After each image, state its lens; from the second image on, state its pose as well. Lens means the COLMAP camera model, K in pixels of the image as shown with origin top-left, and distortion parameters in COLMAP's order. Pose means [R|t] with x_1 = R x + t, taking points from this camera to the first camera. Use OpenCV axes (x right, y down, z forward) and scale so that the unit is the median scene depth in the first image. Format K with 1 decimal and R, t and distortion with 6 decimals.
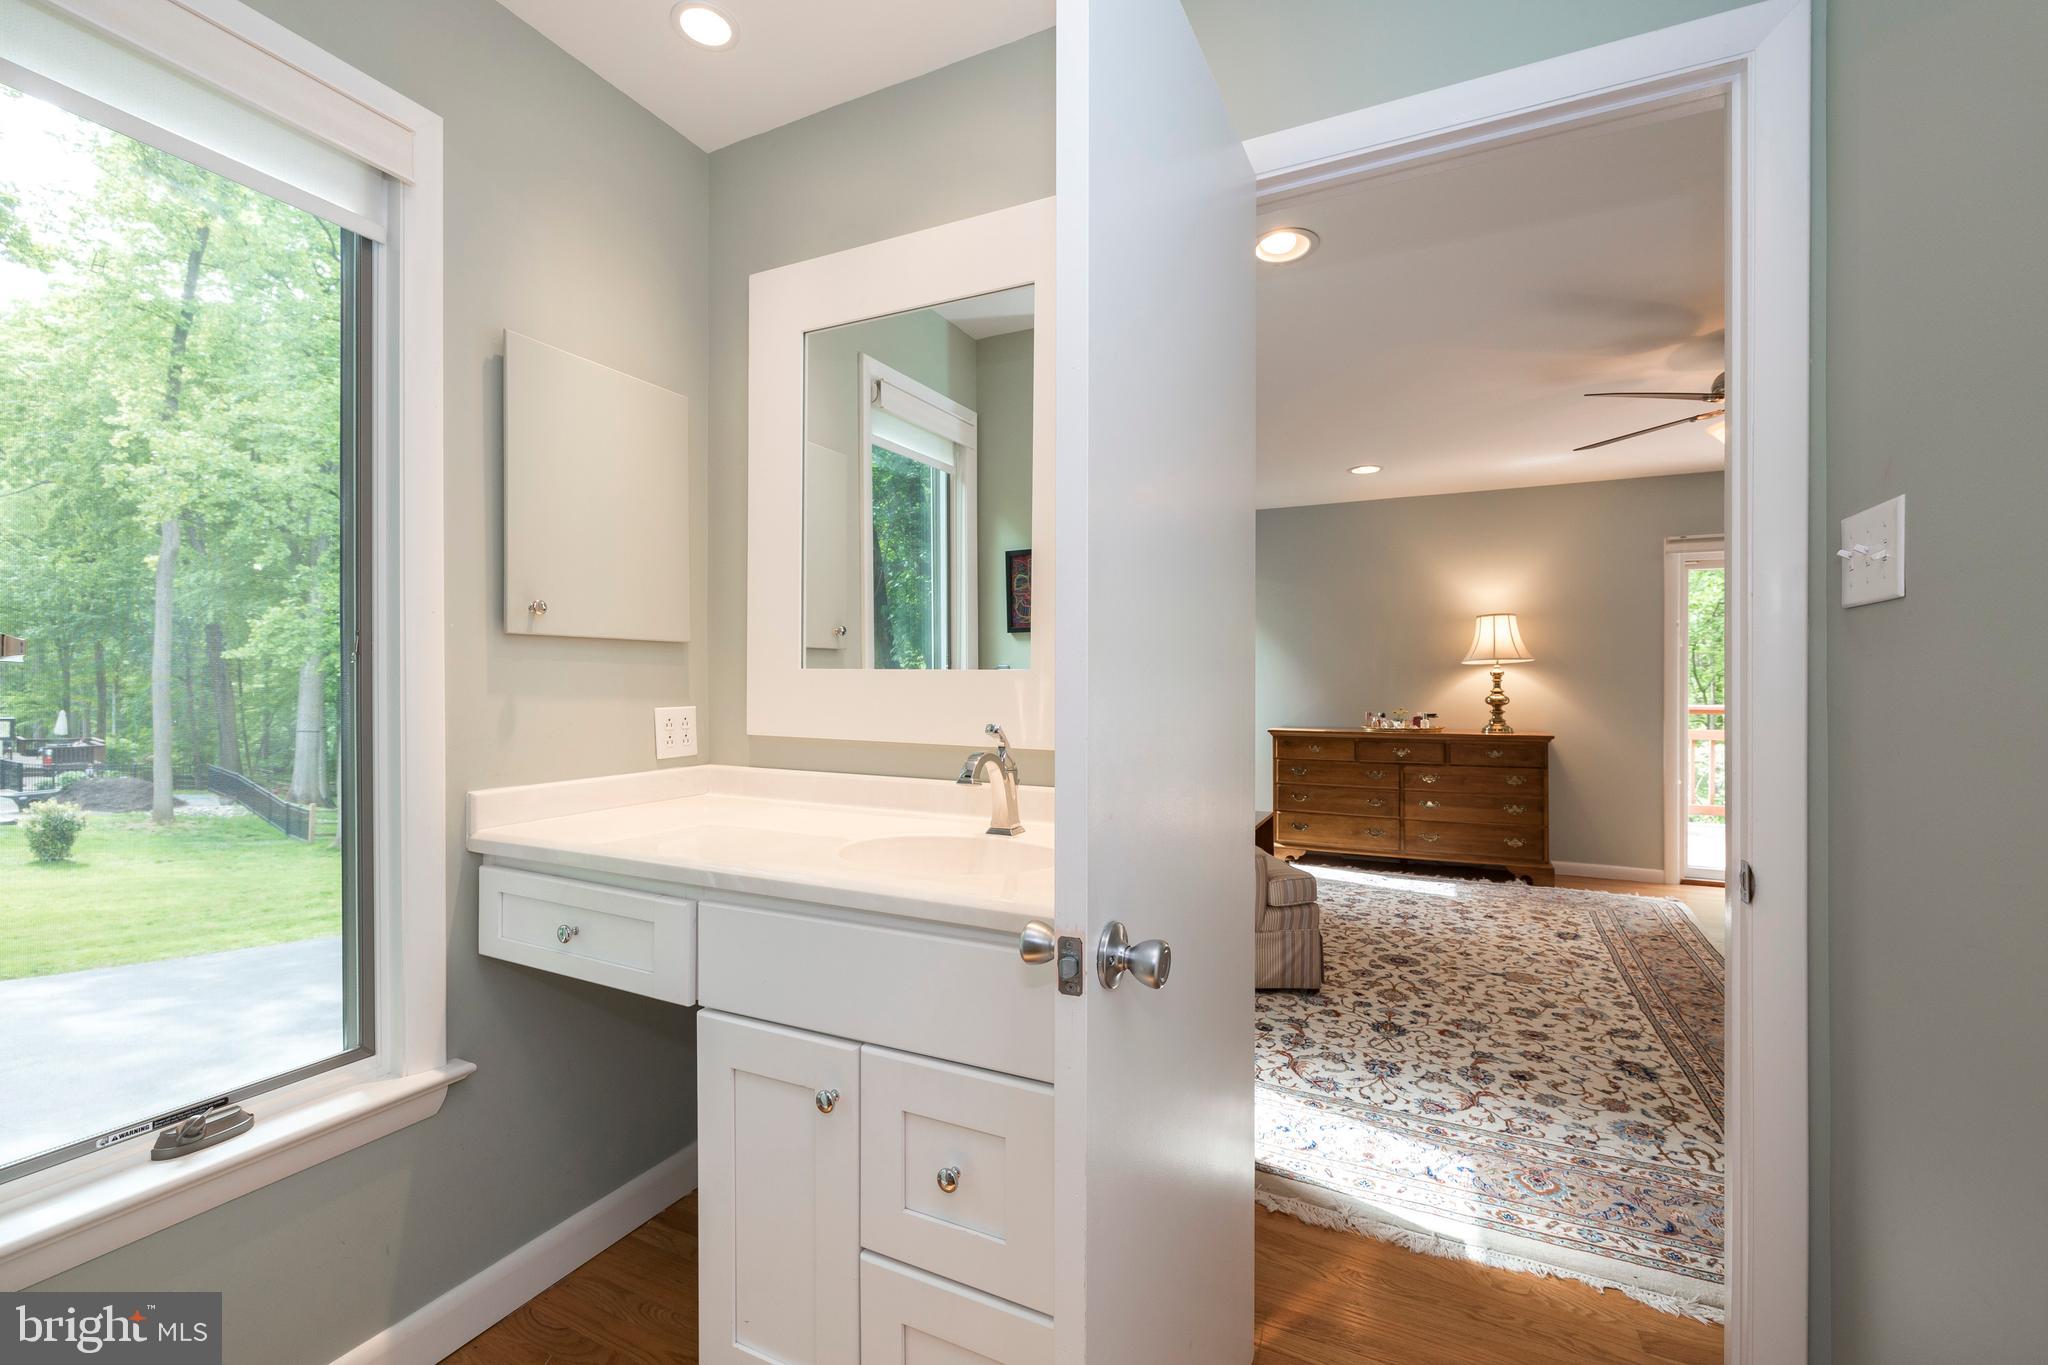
lens RADIAL K [[856.3, 0, 1027.2], [0, 856.3, 682.3], [0, 0, 1]] dist [0.000895, -0.000416]
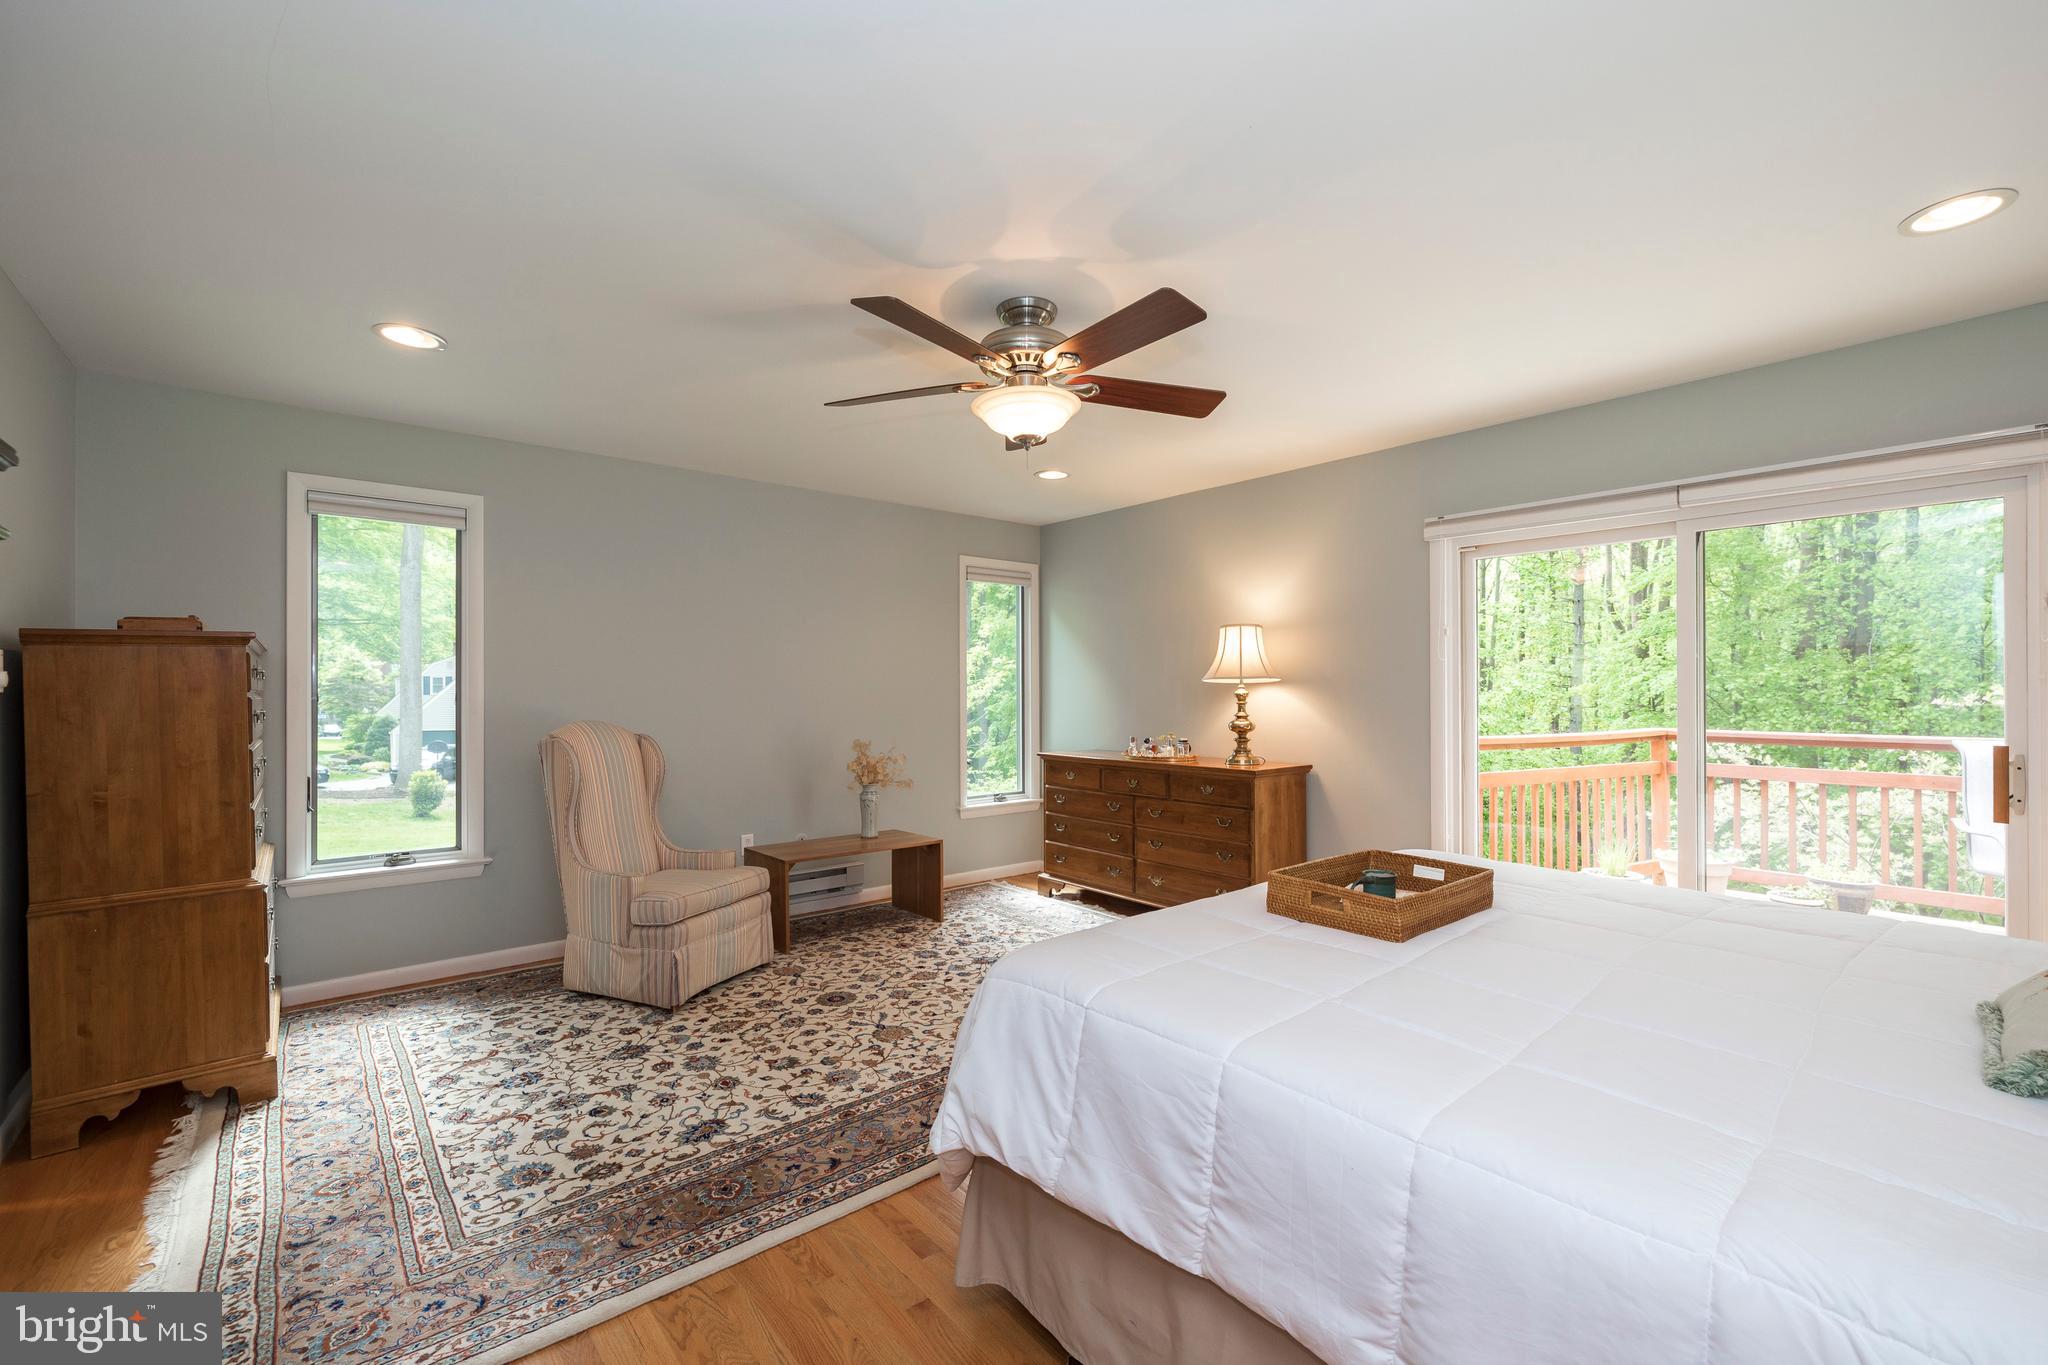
lens RADIAL K [[856.3, 0, 1025.1], [0, 856.3, 687.2], [0, 0, 1]] dist [0.000895, -0.000416]
pose [[0.911883, -0.005249, -0.410416, 1.262735], [0.004976, 0.999986, -0.001732, -0.031383], [0.410419, -0.000463, 0.911897, 0.248591]]
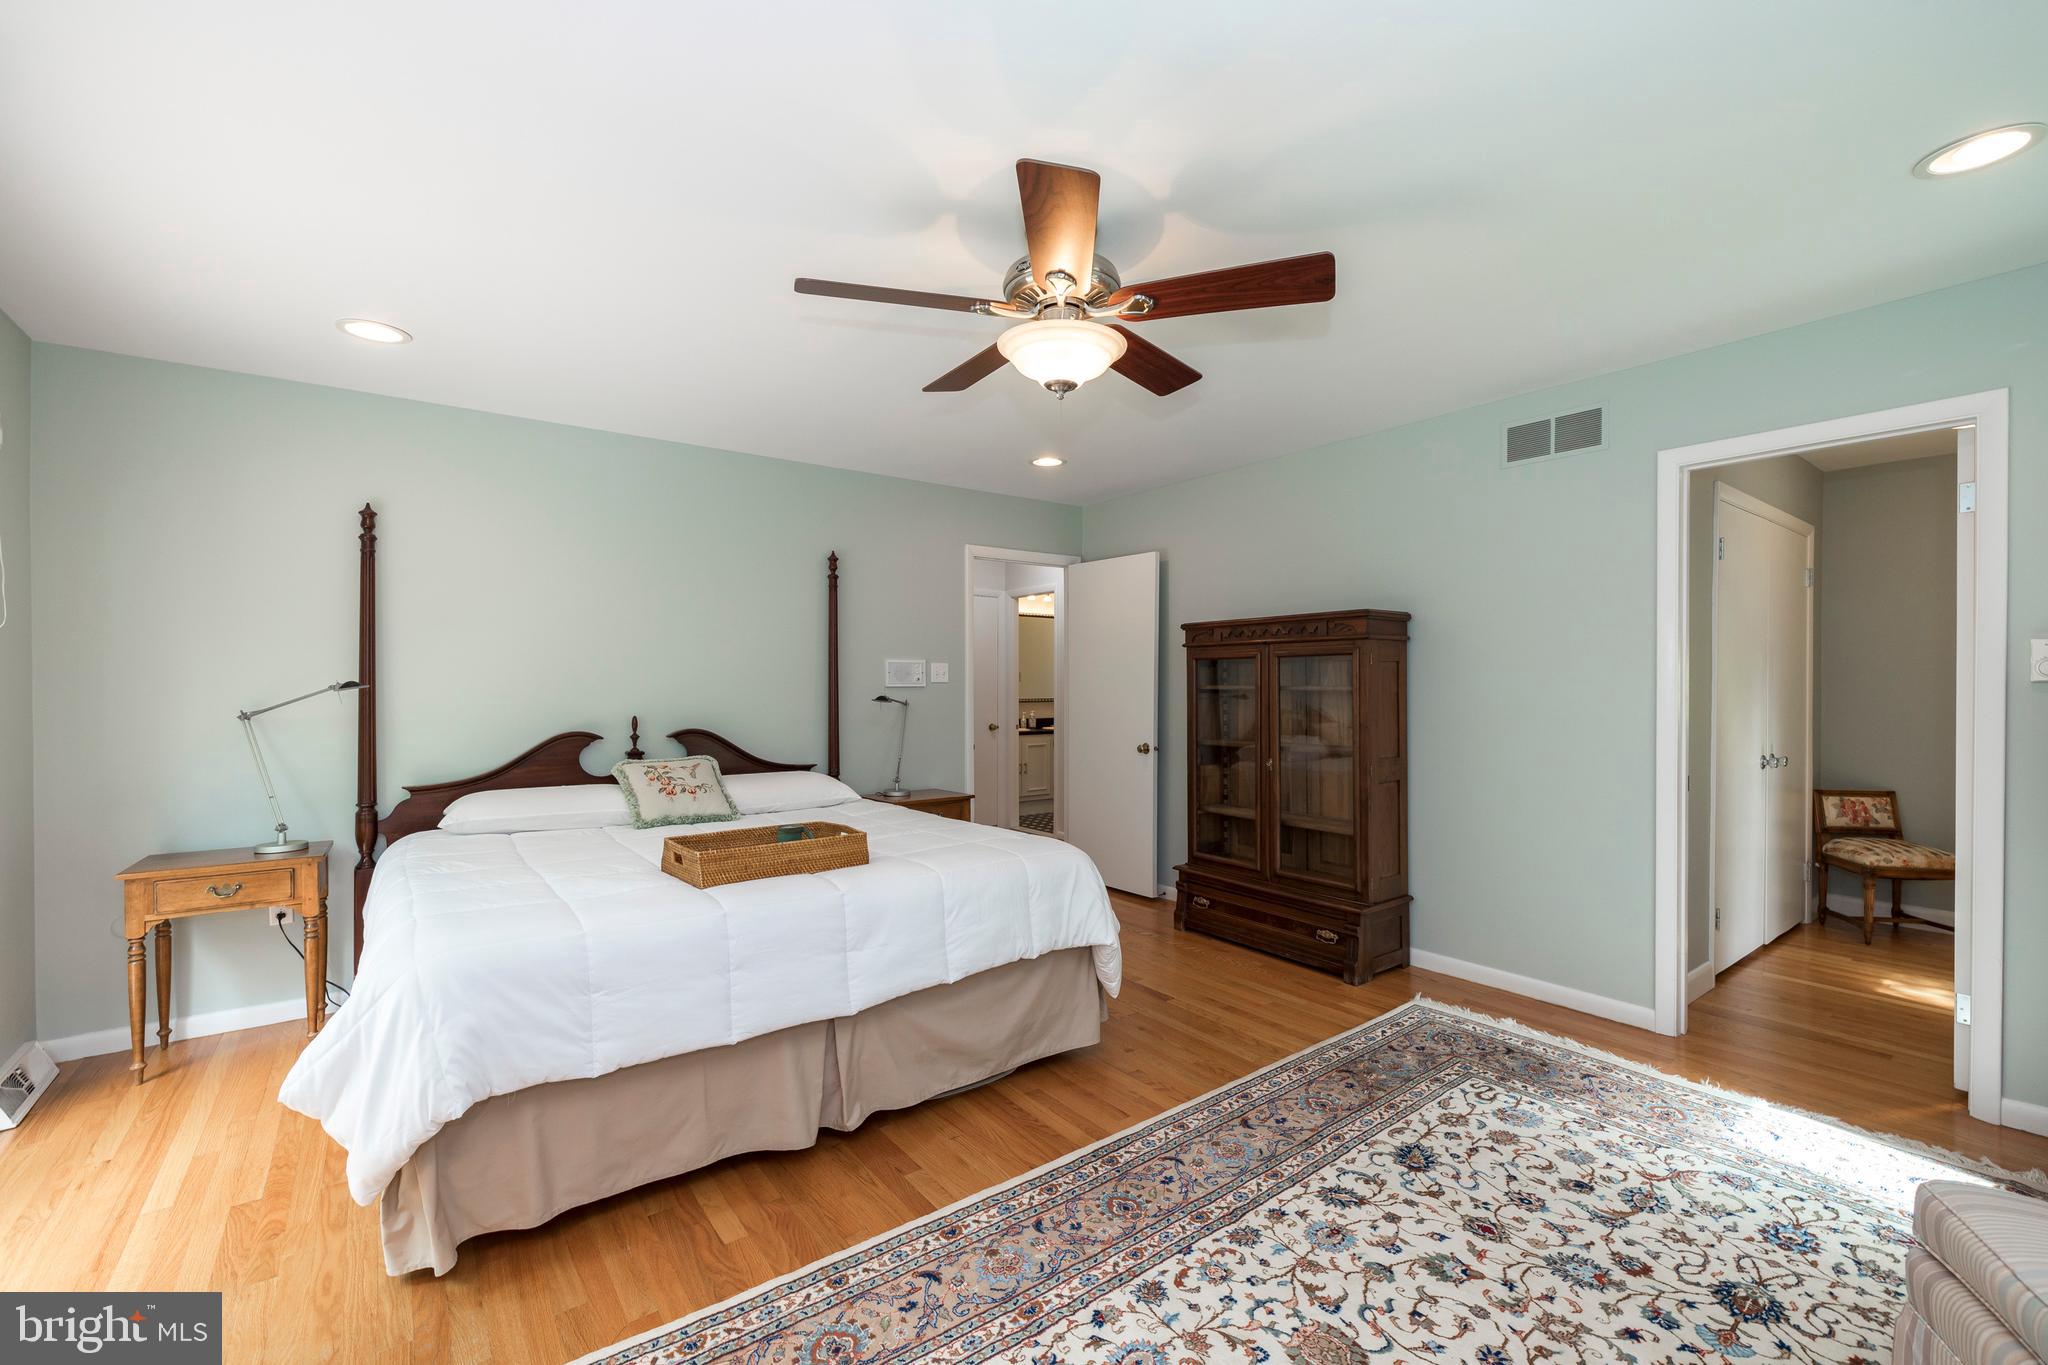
lens RADIAL K [[856.3, 0, 1031.6], [0, 856.3, 685.6], [0, 0, 1]] dist [0.000895, -0.000416]
pose [[-0.893121, -0.001990, 0.449811, 0.591164], [-0.002065, 0.999998, 0.000323, -0.025545], [-0.449811, -0.000641, -0.893123, 1.732203]]
